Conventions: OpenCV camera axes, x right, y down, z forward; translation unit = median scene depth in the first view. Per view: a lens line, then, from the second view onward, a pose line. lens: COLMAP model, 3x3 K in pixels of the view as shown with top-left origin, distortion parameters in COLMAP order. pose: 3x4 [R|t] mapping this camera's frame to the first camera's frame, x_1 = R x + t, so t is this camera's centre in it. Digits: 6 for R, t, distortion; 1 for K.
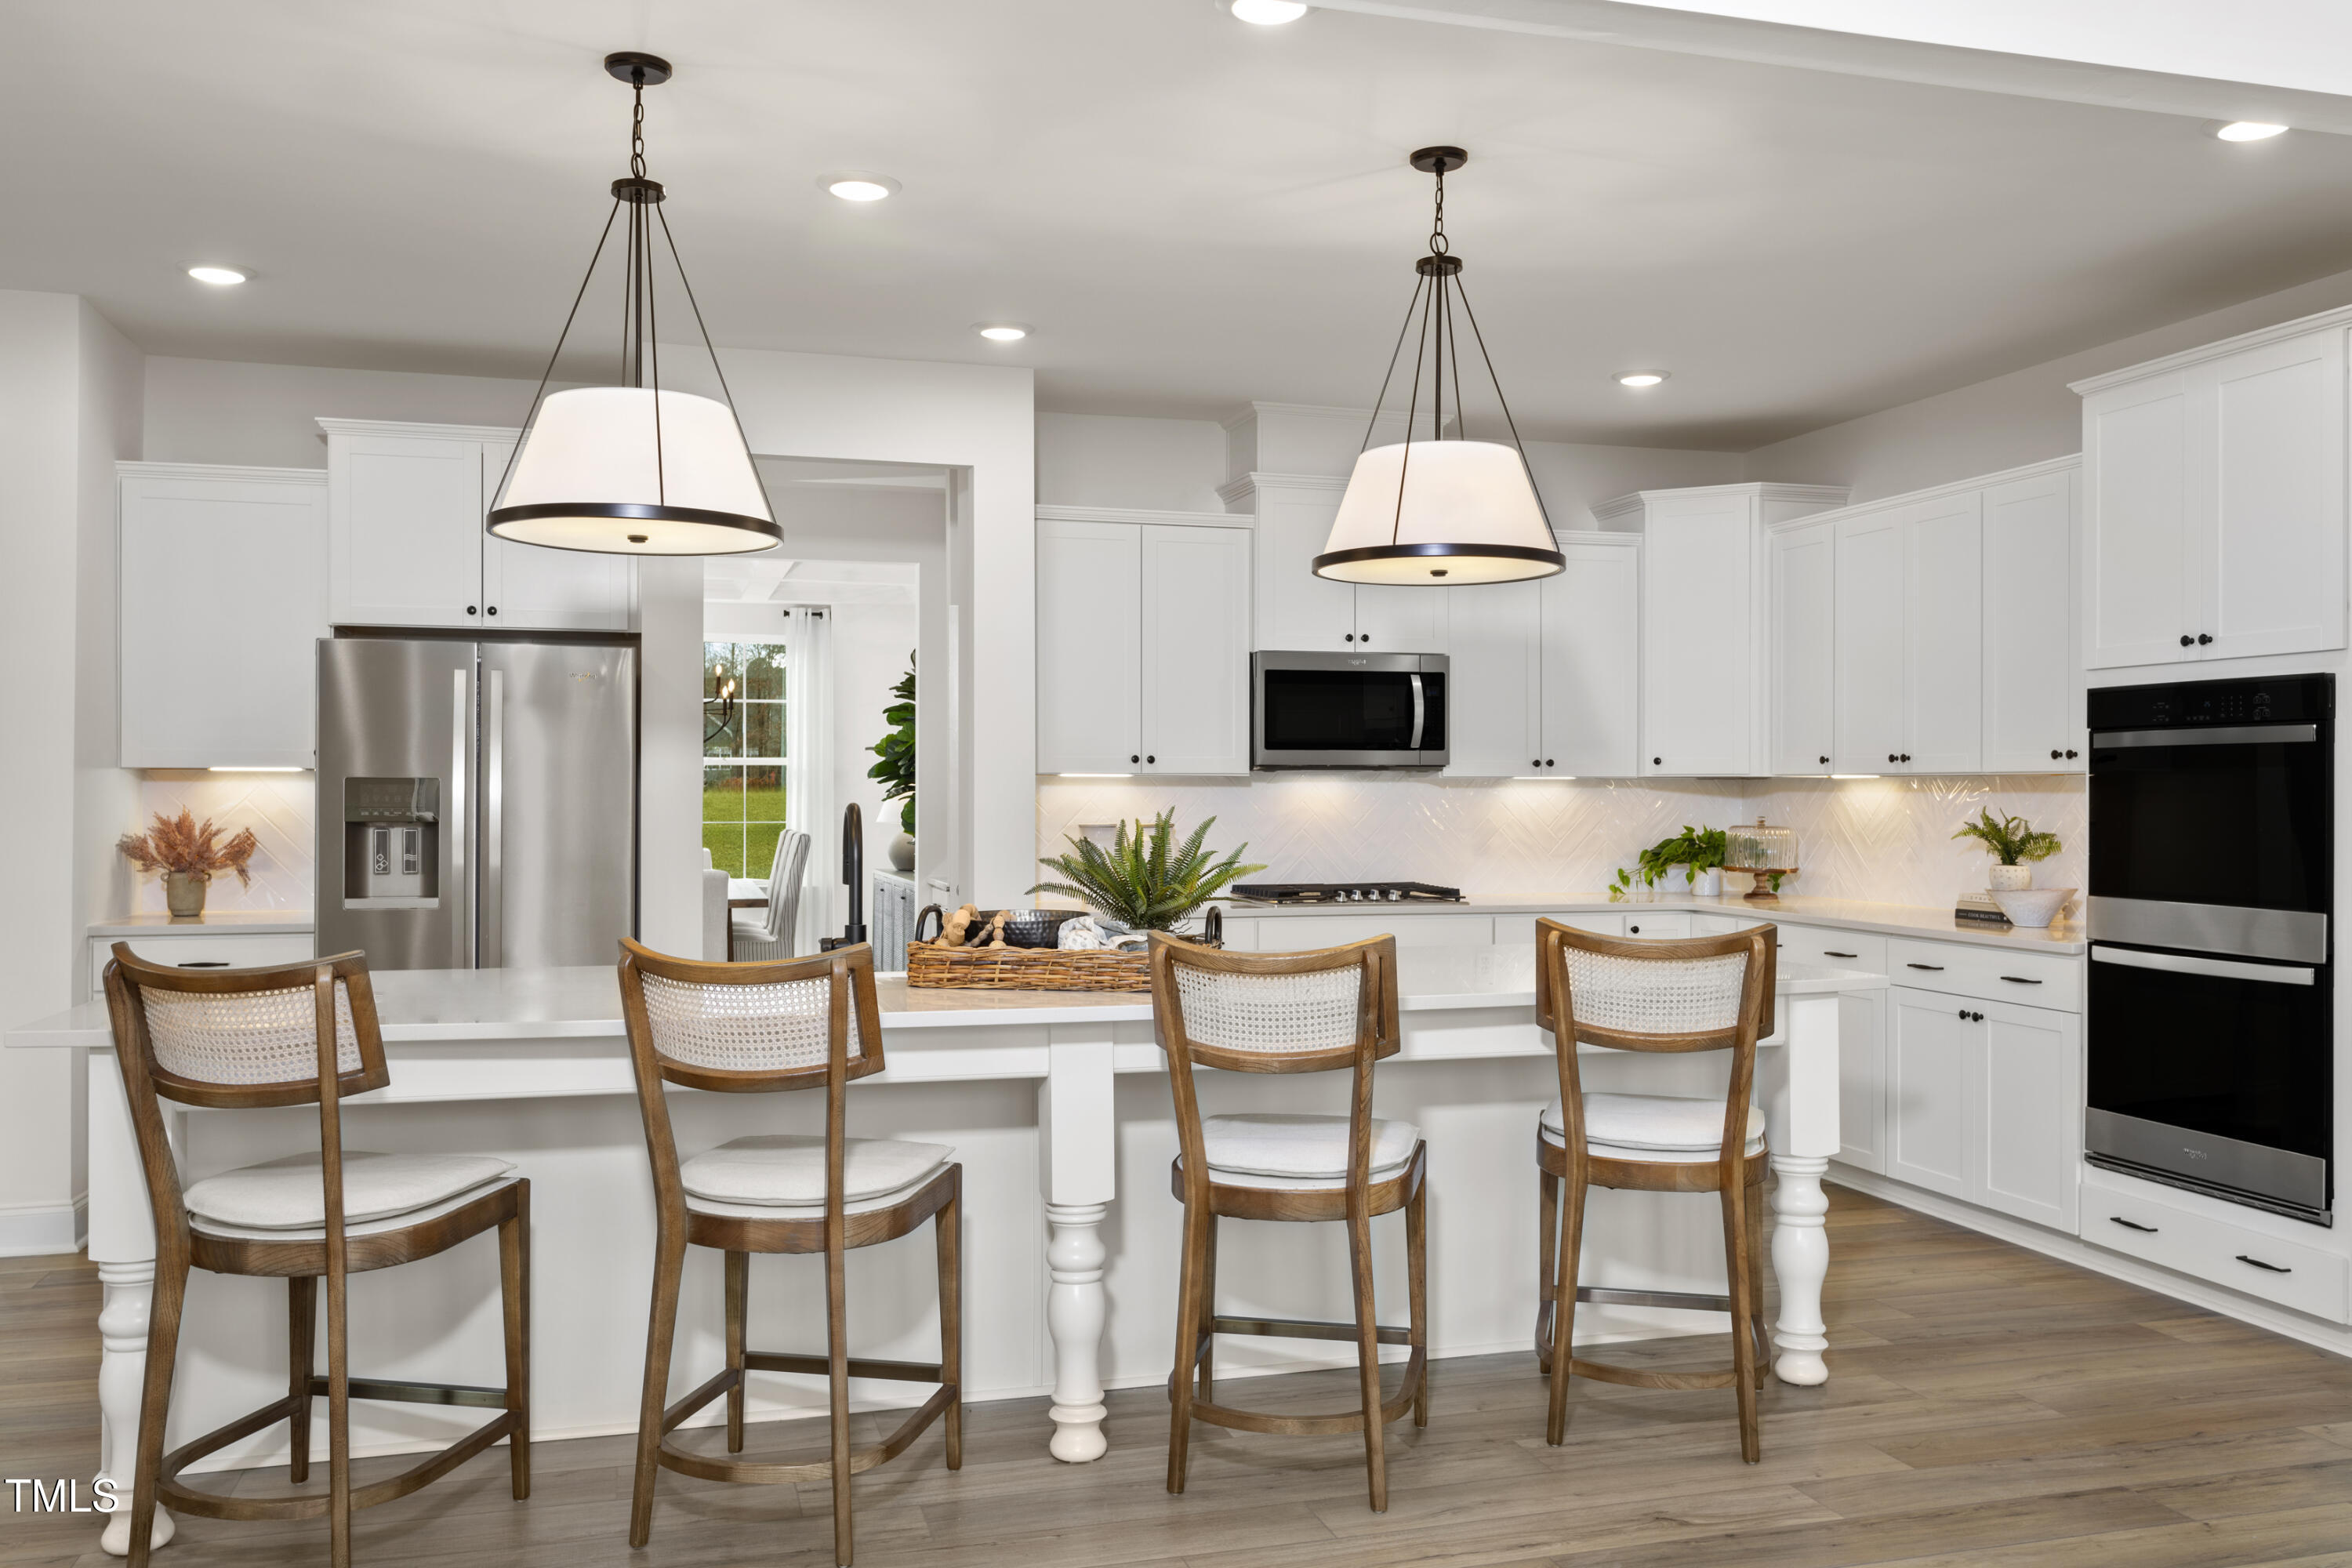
lens RADIAL K [[1847.5, 0, 1176.0], [0, 1847.5, 784.0], [0, 0, 1]] dist [0.025664, 0.005268]
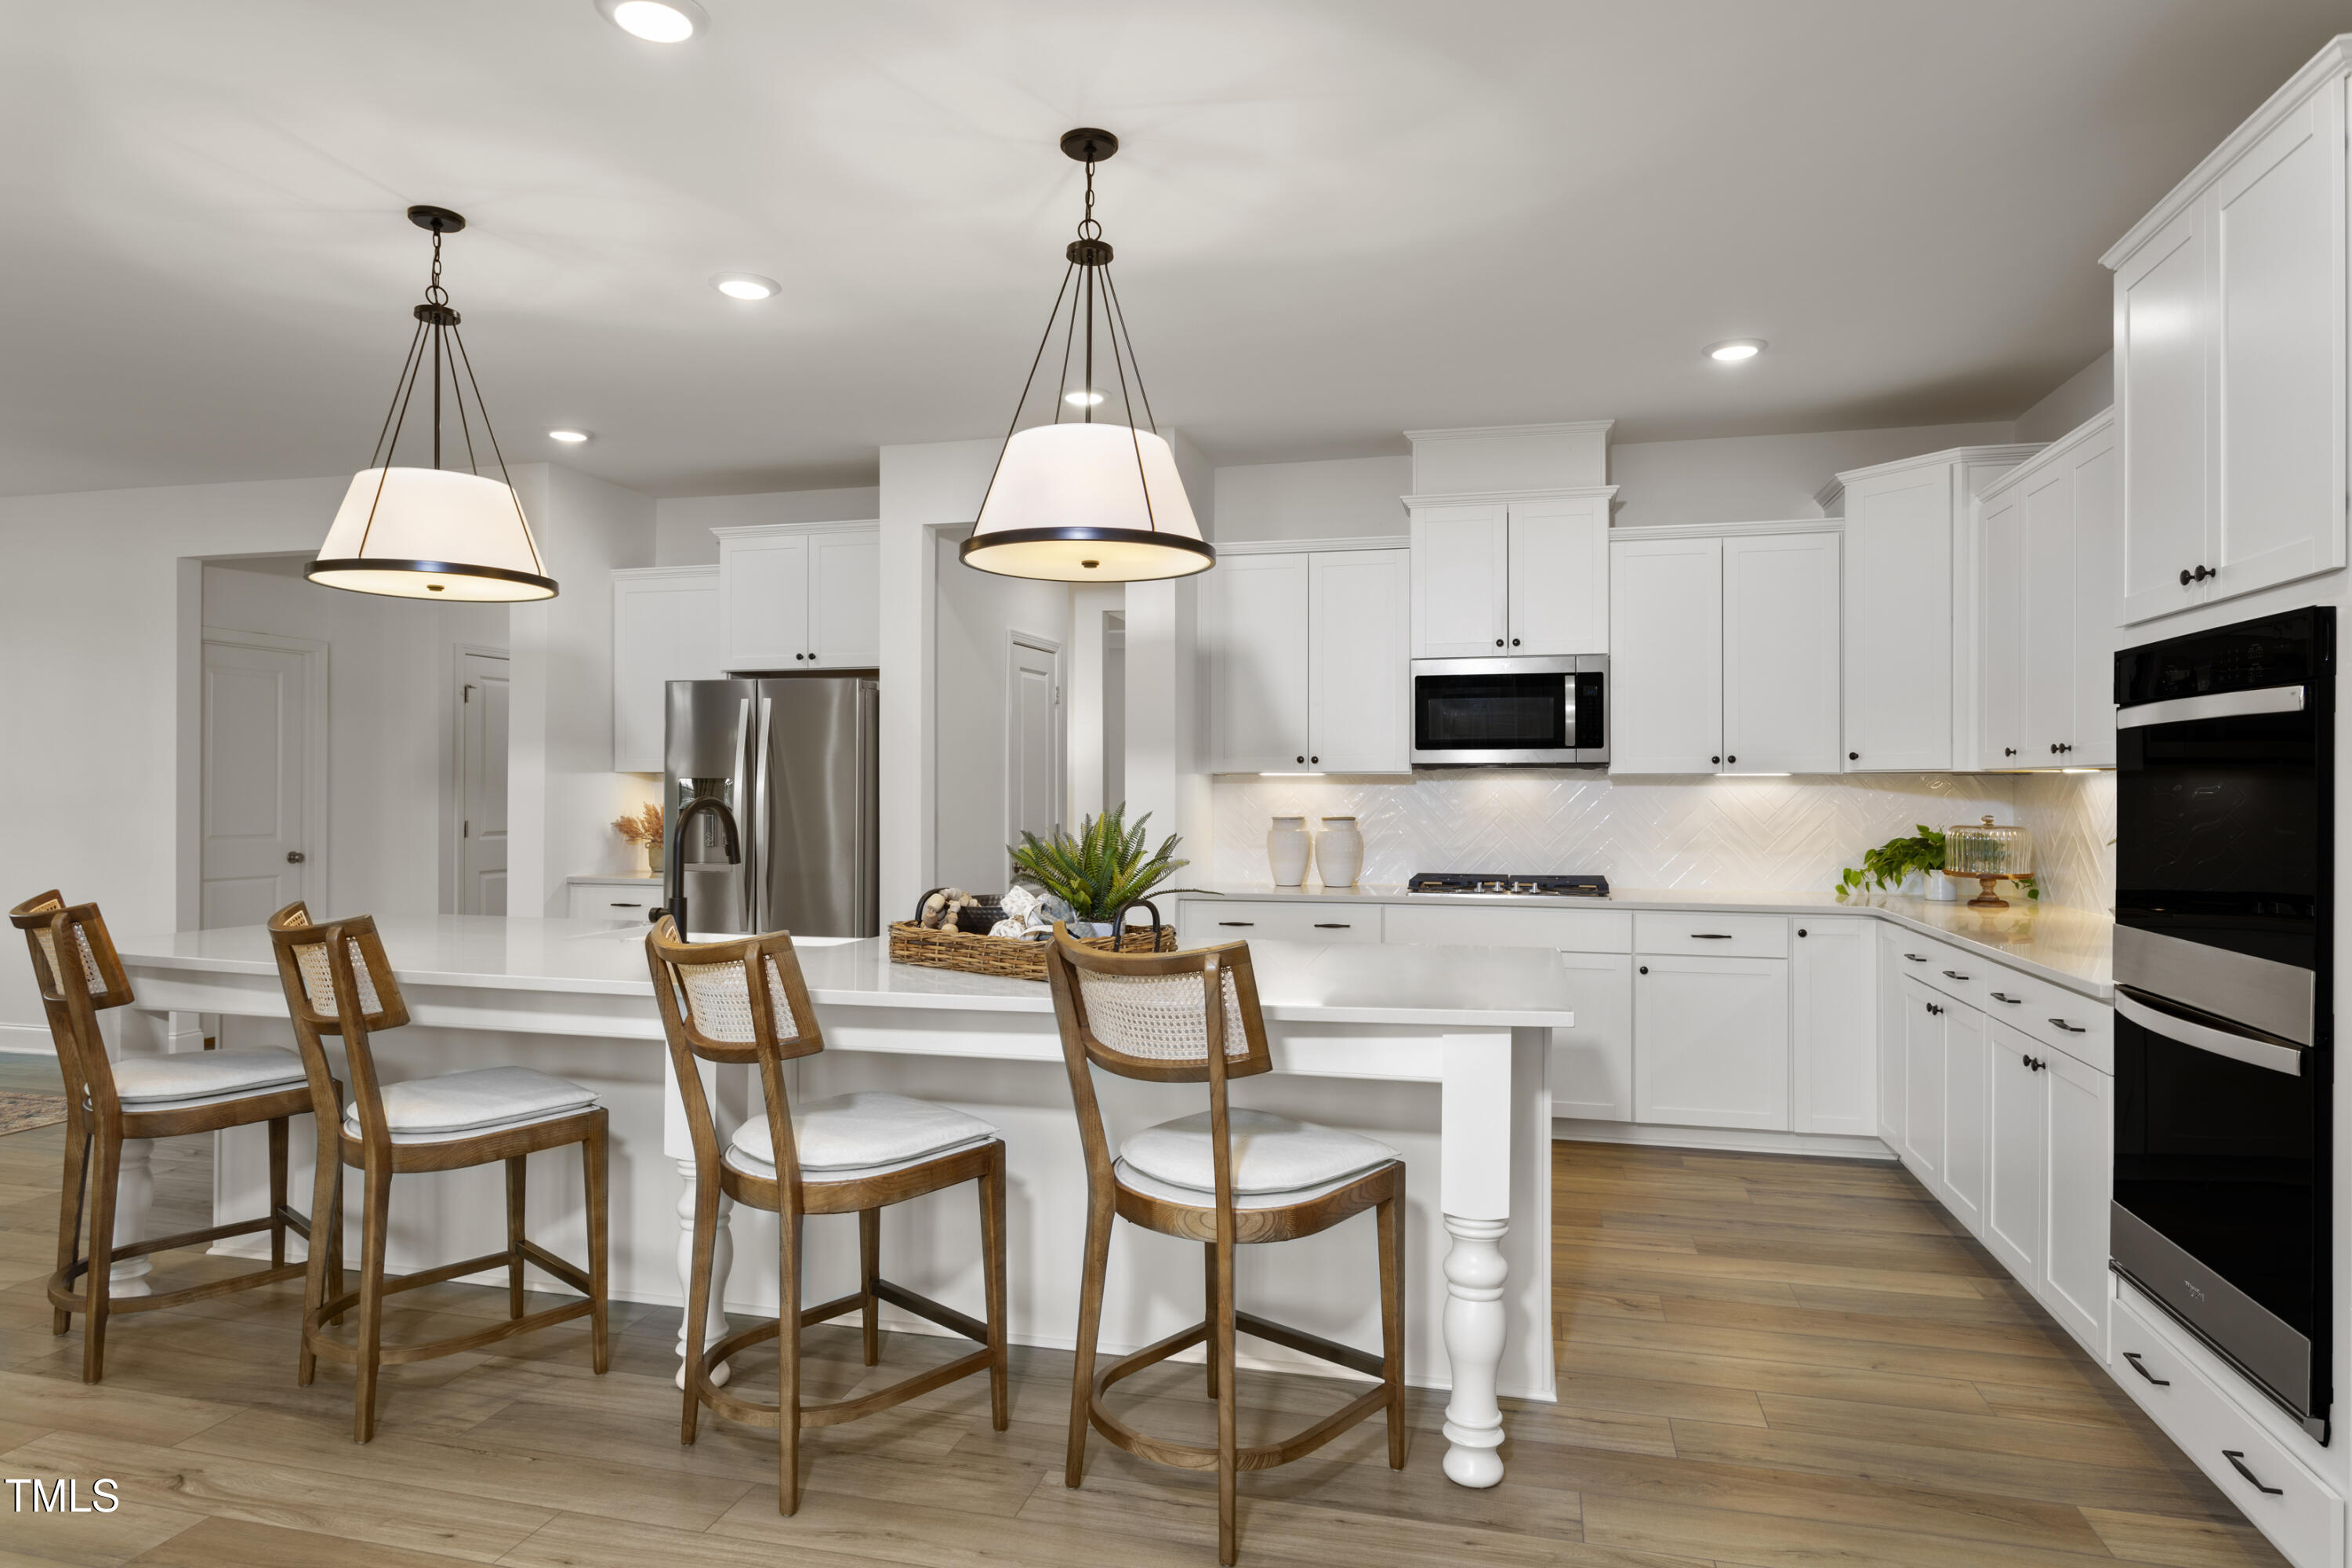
lens RADIAL K [[1340.4, 0, 1176.0], [0, 1340.4, 784.0], [0, 0, 1]] dist [-0.000784, -0.000052]
pose [[0.860829, -0.001470, -0.508893, 0.370298], [0.001032, 0.999999, -0.001143, 0.002786], [0.508894, 0.000459, 0.860829, 0.280109]]
